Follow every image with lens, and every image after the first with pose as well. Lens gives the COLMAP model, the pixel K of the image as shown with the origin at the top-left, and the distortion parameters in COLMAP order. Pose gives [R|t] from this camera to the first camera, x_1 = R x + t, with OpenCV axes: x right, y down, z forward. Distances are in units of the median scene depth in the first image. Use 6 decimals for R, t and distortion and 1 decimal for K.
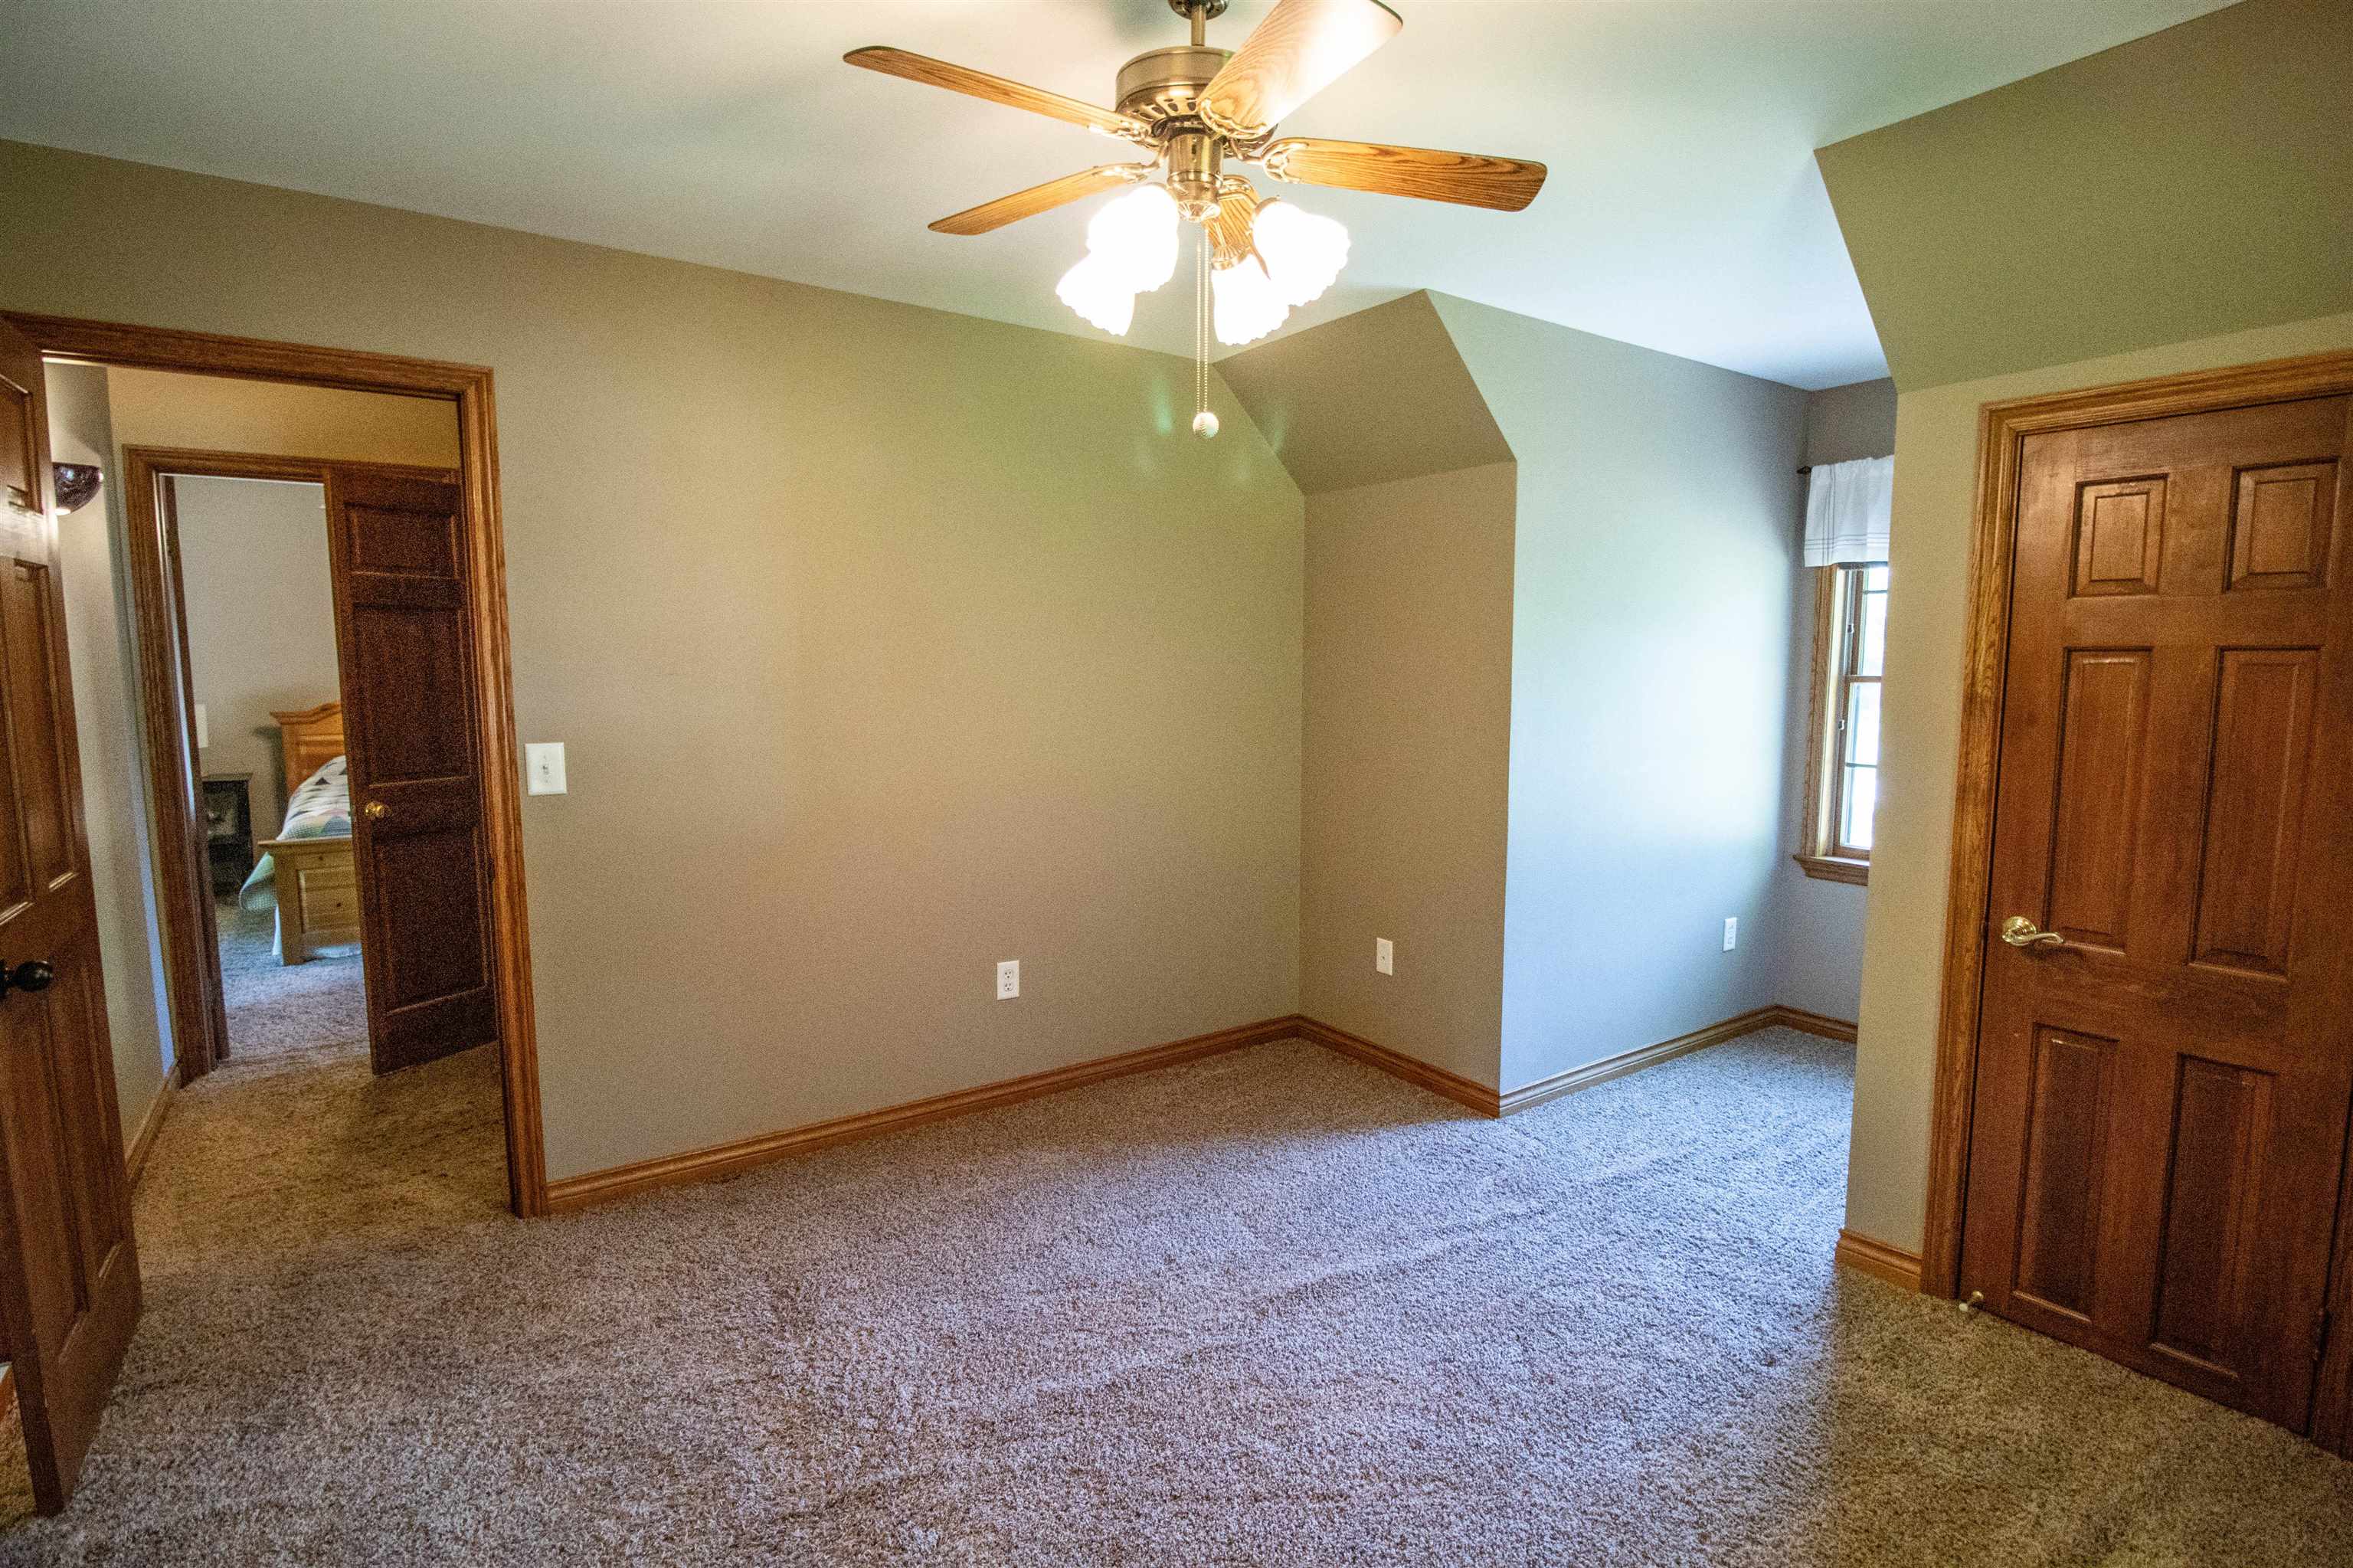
lens RADIAL K [[1128.5, 0, 1214.7], [0, 1128.5, 793.2], [0, 0, 1]] dist [-0.000395, -0.016735]
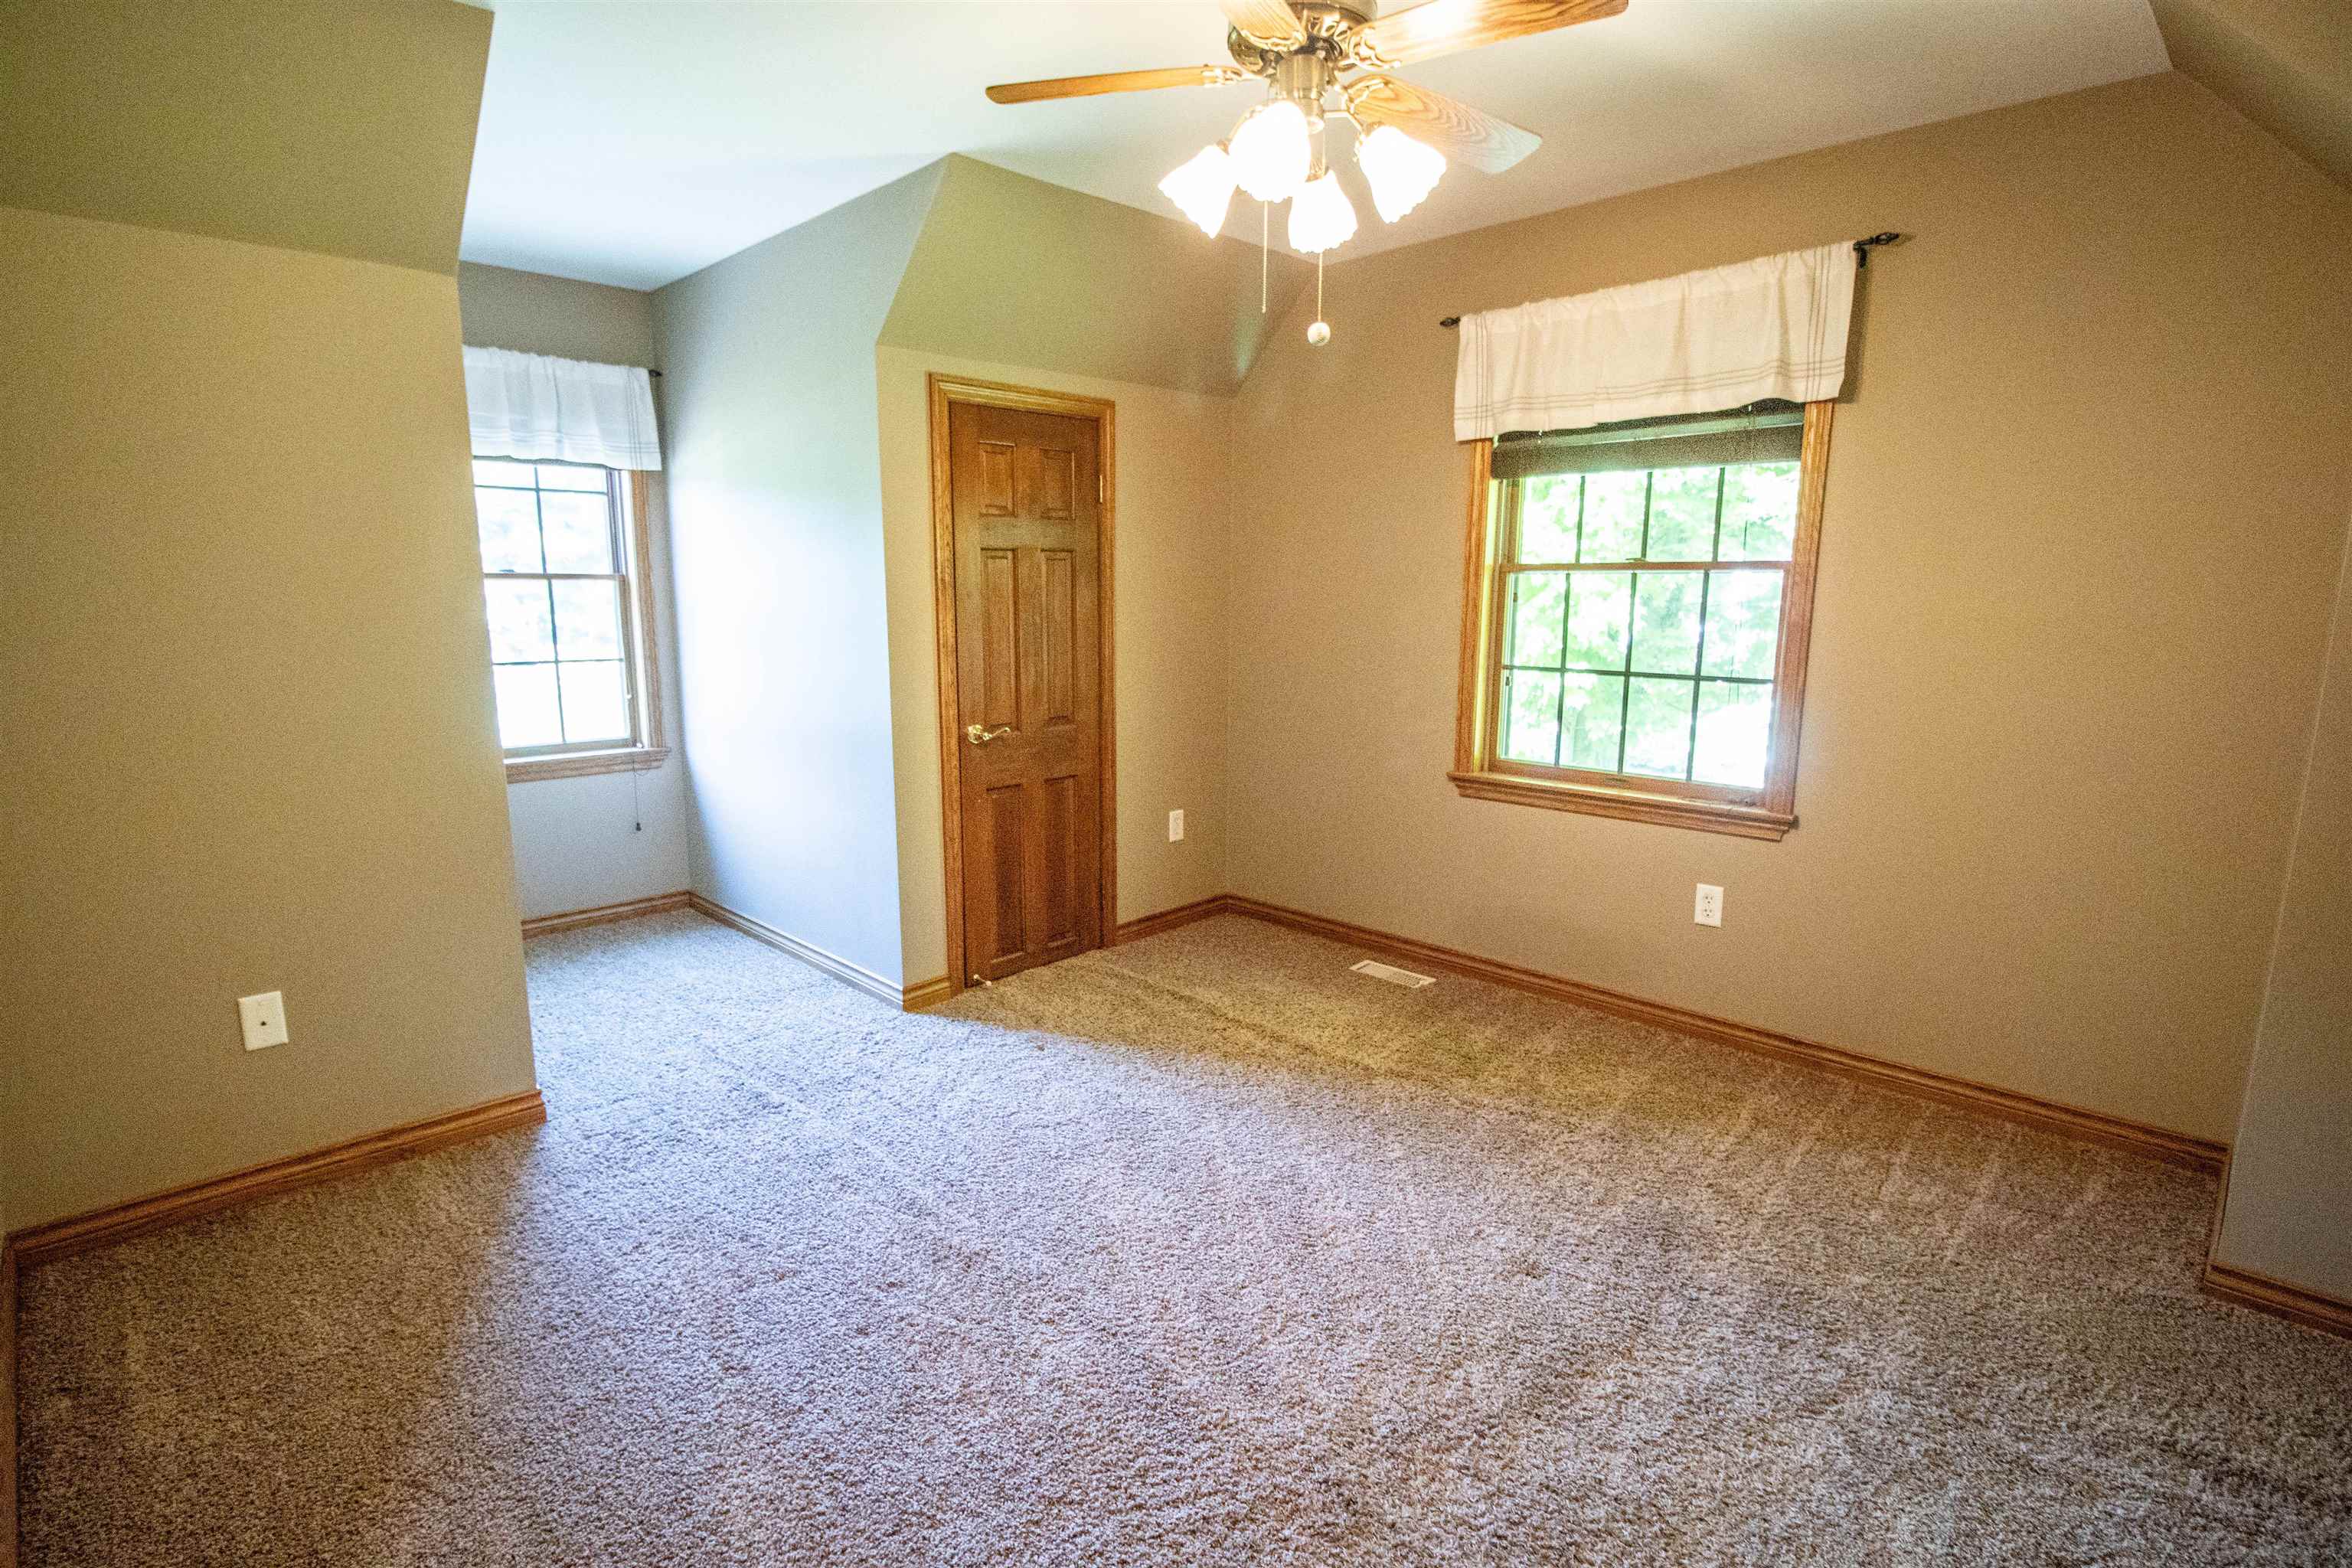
lens RADIAL K [[1152.5, 0, 1130.7], [0, 1152.5, 794.6], [0, 0, 1]] dist [-0.001652, -0.000526]
pose [[-0.145638, -0.179403, 0.972936, -0.754923], [0.108735, 0.974561, 0.195979, -0.072017], [-0.983344, 0.134334, -0.122426, 0.862528]]
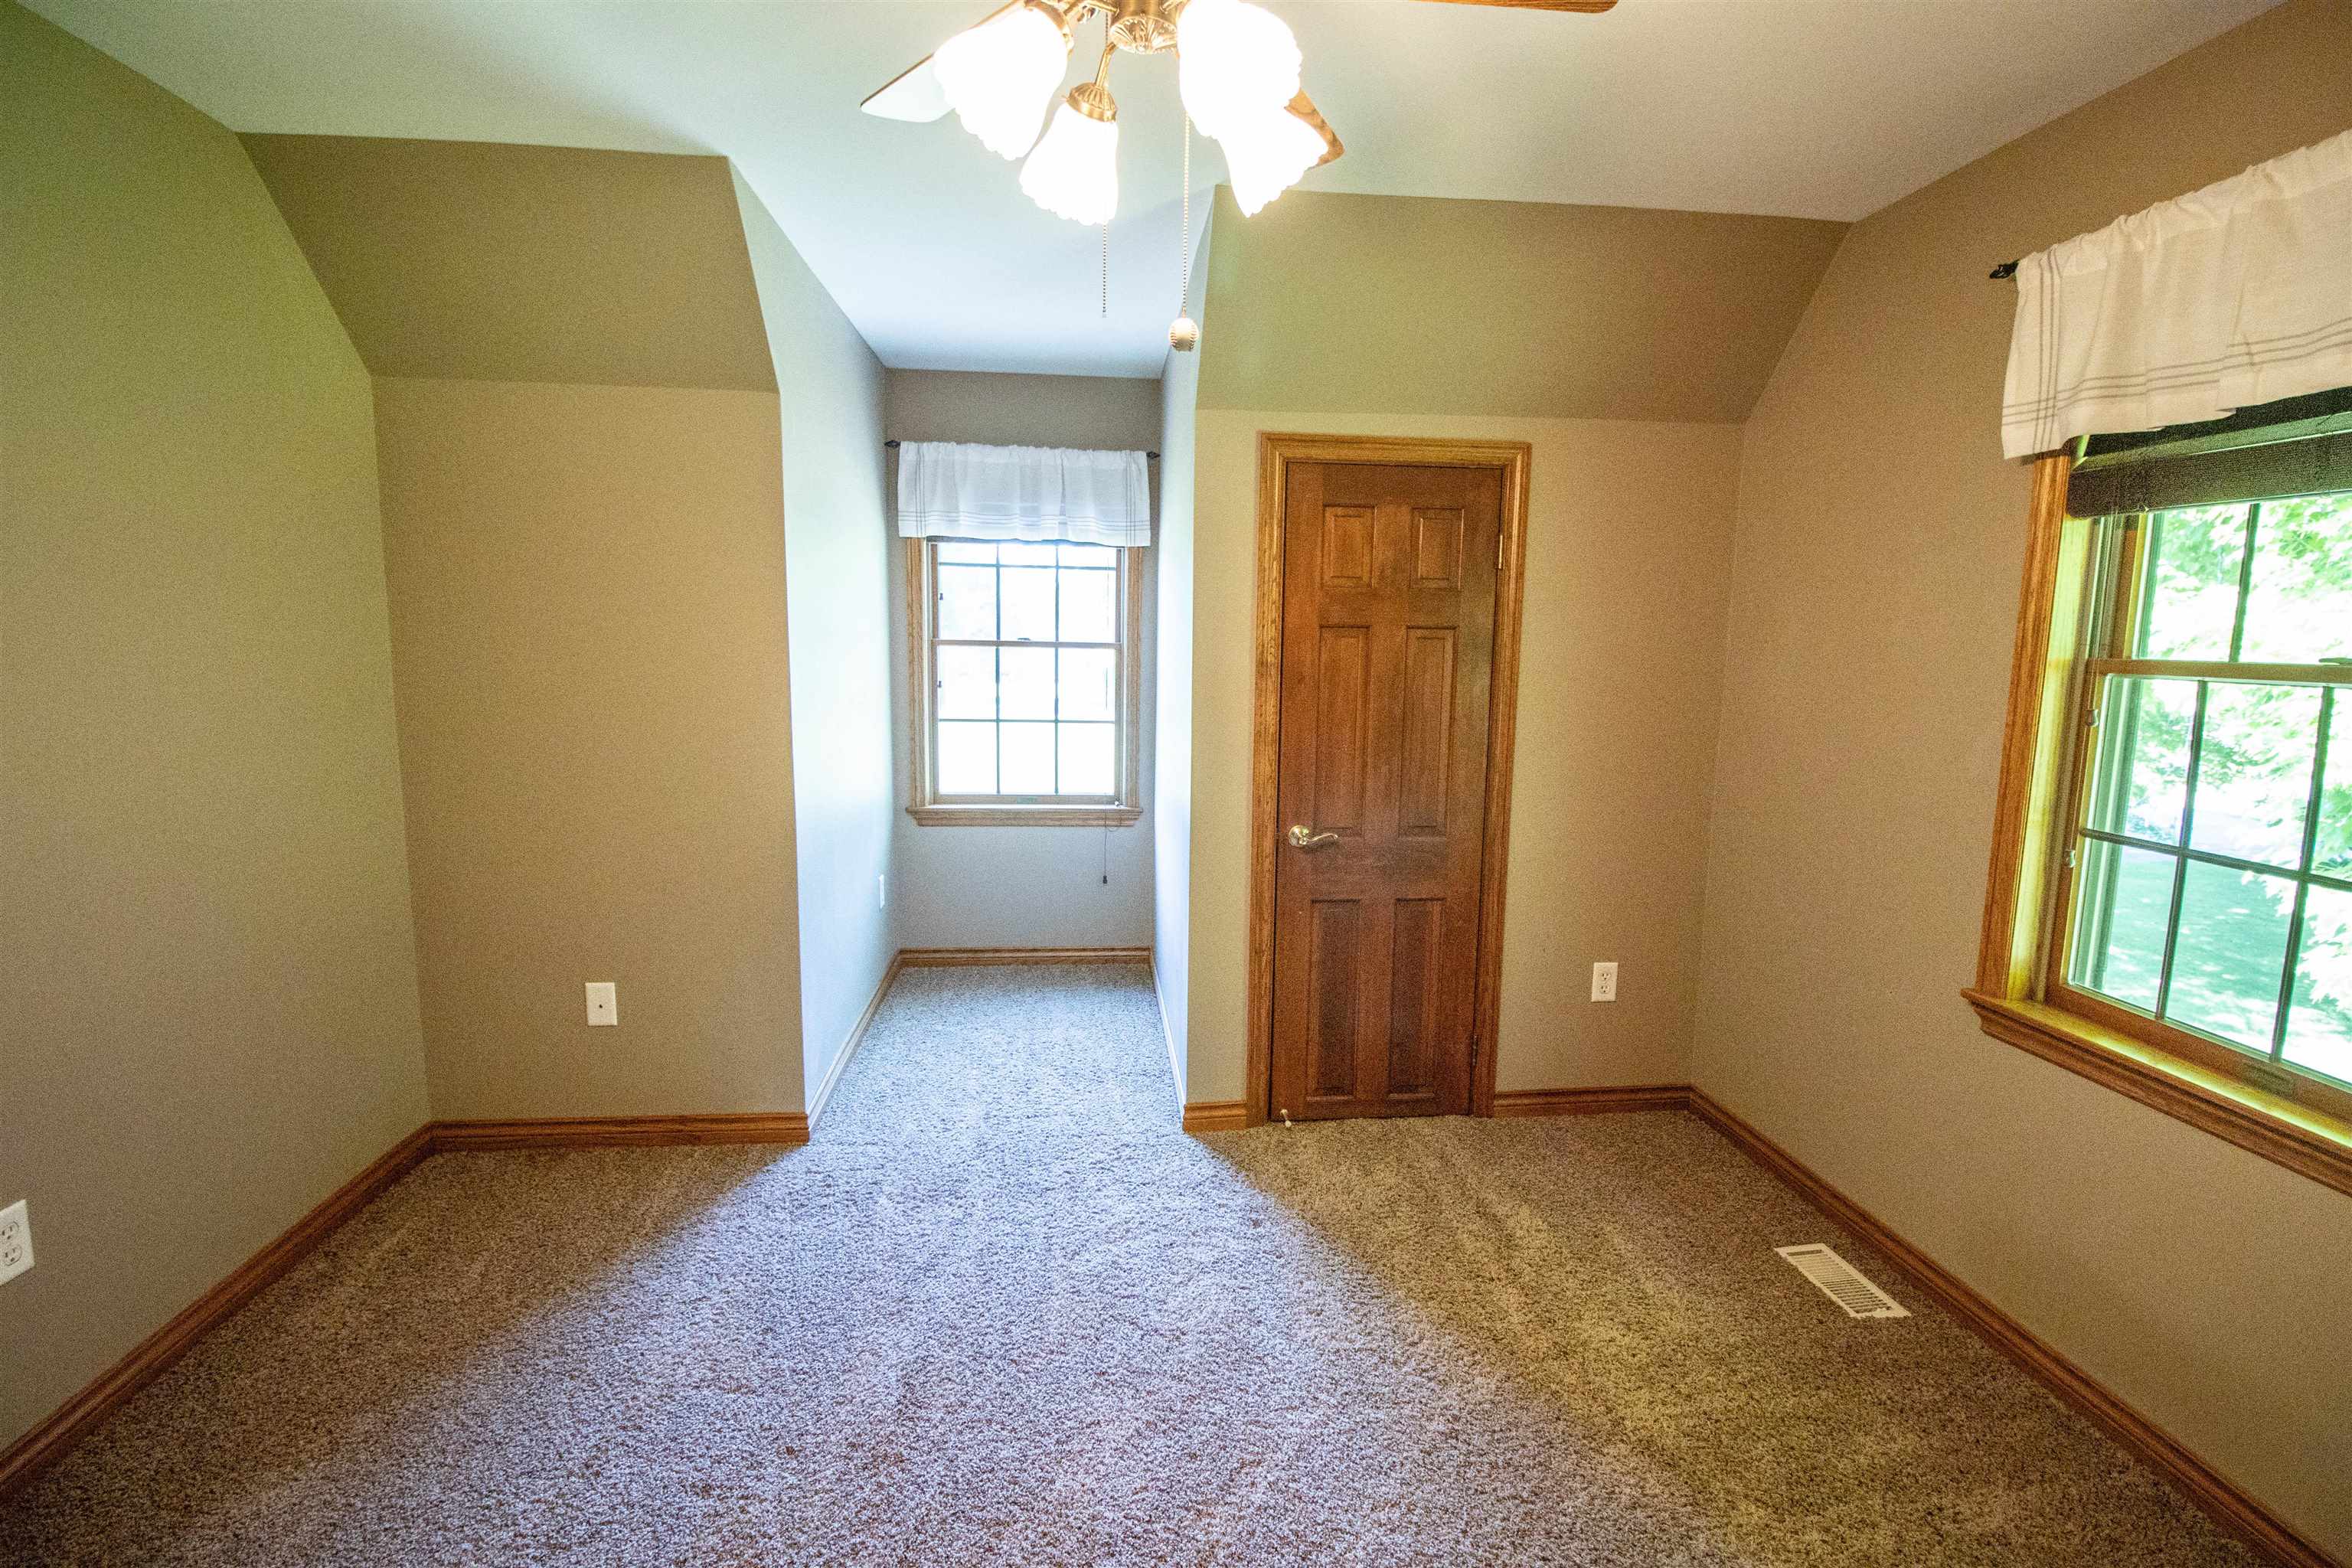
lens RADIAL K [[1122.4, 0, 1178.0], [0, 1122.4, 787.5], [0, 0, 1]] dist [0.004894, -0.016638]
pose [[0.495381, -0.111780, 0.861454, -0.440753], [0.081108, 0.993306, 0.082247, -0.049588], [-0.864881, 0.029128, 0.501132, 0.389346]]
